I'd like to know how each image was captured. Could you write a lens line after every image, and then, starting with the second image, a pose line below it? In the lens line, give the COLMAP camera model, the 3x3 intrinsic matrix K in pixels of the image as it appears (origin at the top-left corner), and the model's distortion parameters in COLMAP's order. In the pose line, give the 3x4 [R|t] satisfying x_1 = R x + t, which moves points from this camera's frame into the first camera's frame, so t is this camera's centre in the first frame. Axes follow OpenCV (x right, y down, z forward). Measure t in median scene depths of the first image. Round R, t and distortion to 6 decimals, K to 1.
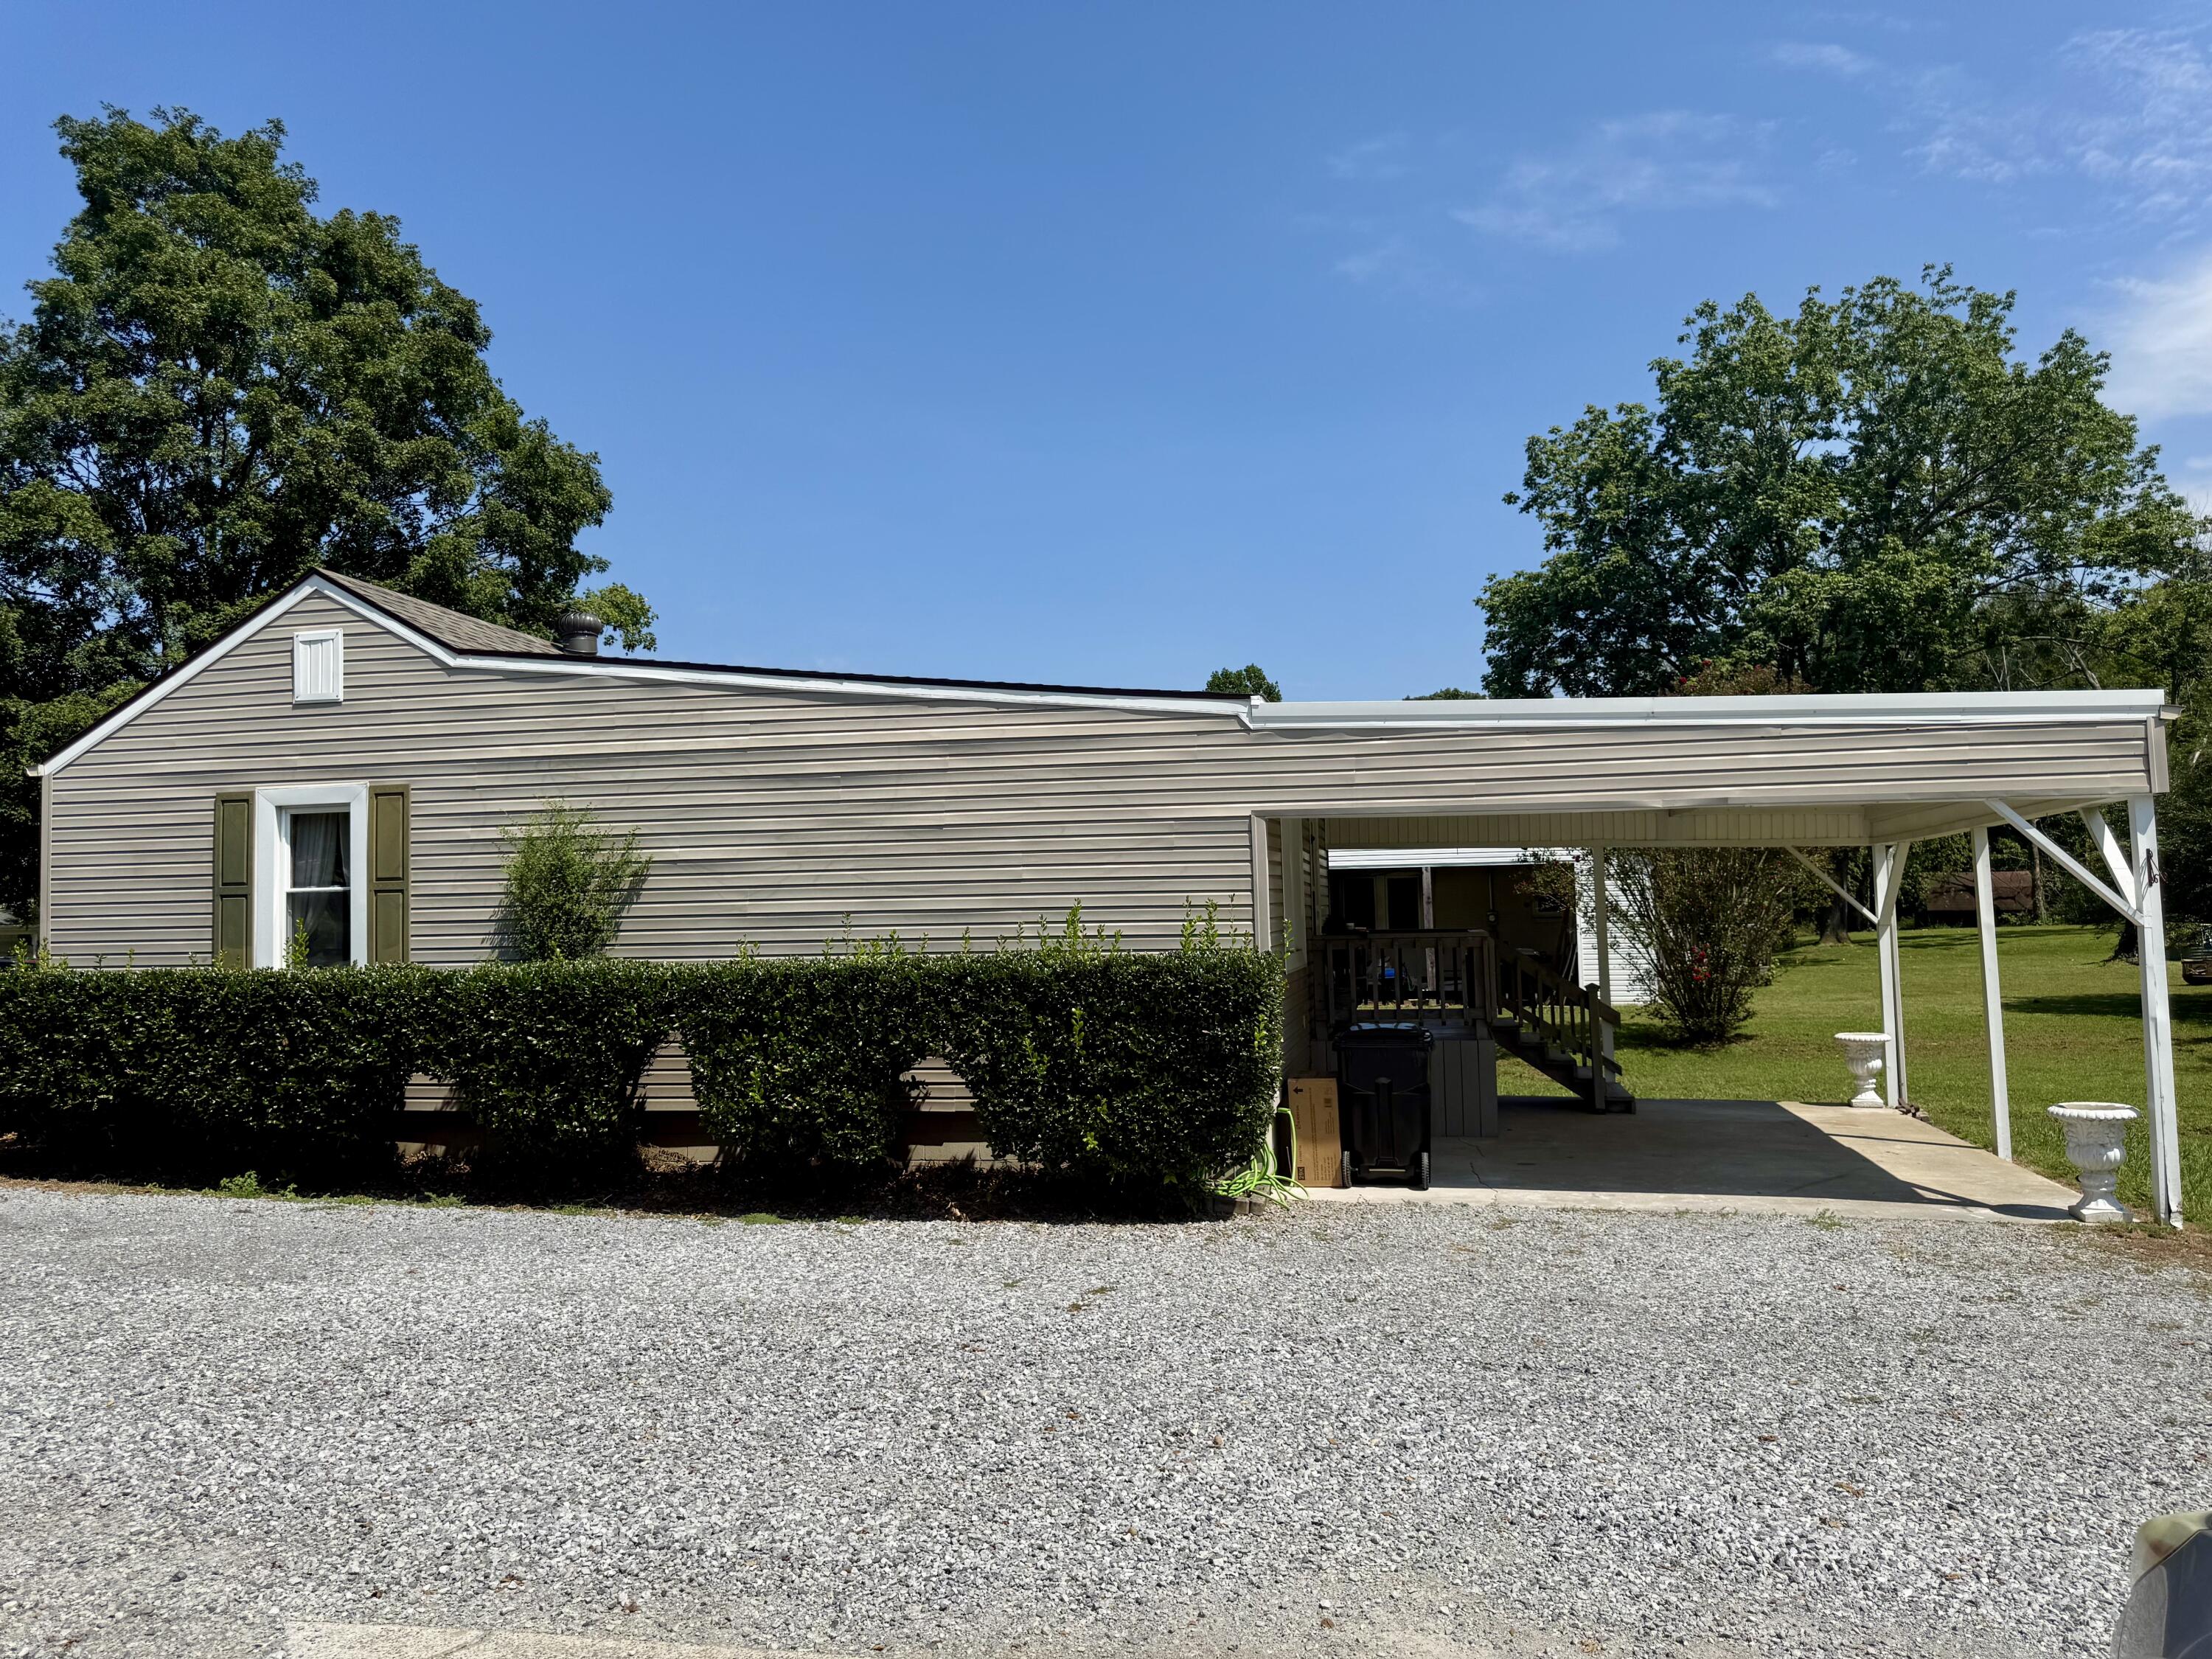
lens RADIAL K [[1542.4, 0, 1138.1], [0, 1542.4, 876.8], [0, 0, 1]] dist [0.016721, -0.029456]
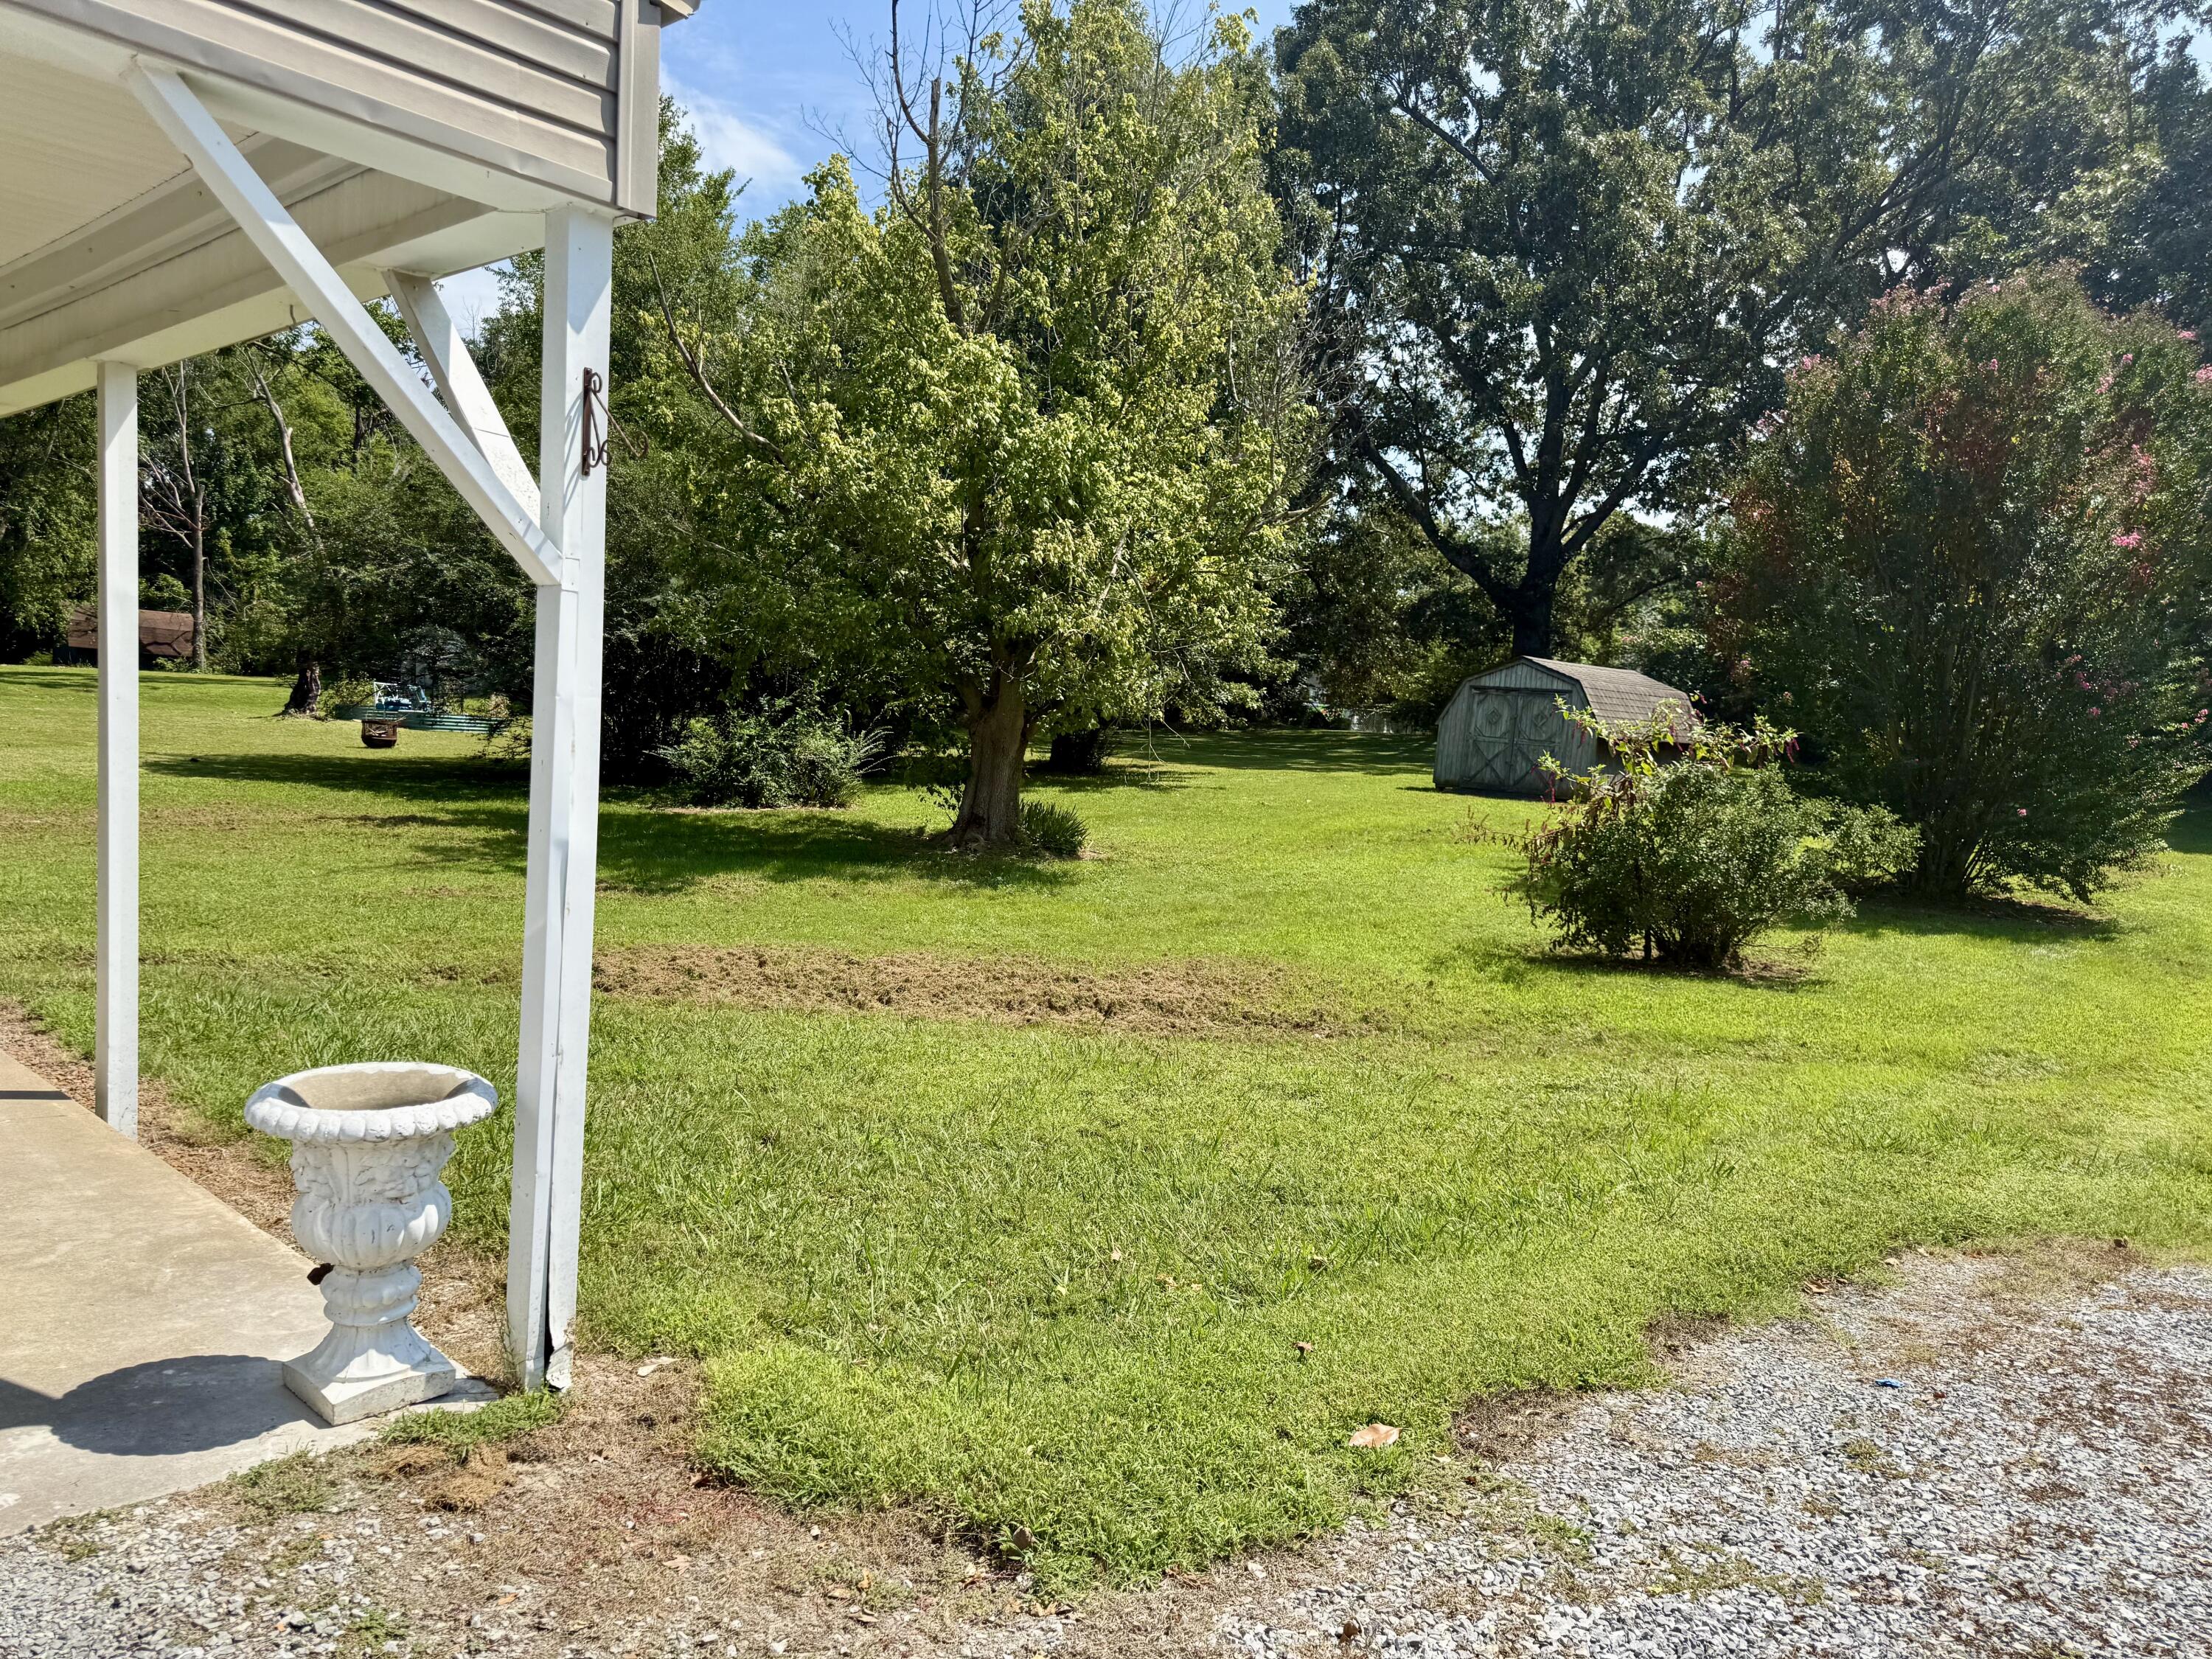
lens RADIAL K [[1542.4, 0, 1064.3], [0, 1542.4, 800.8], [0, 0, 1]] dist [0.016721, -0.029456]
pose [[0.503818, 0.010494, 0.863746, 0.157826], [-0.104799, 0.993283, 0.049061, 0.020325], [-0.857429, -0.115237, 0.501533, 0.280546]]
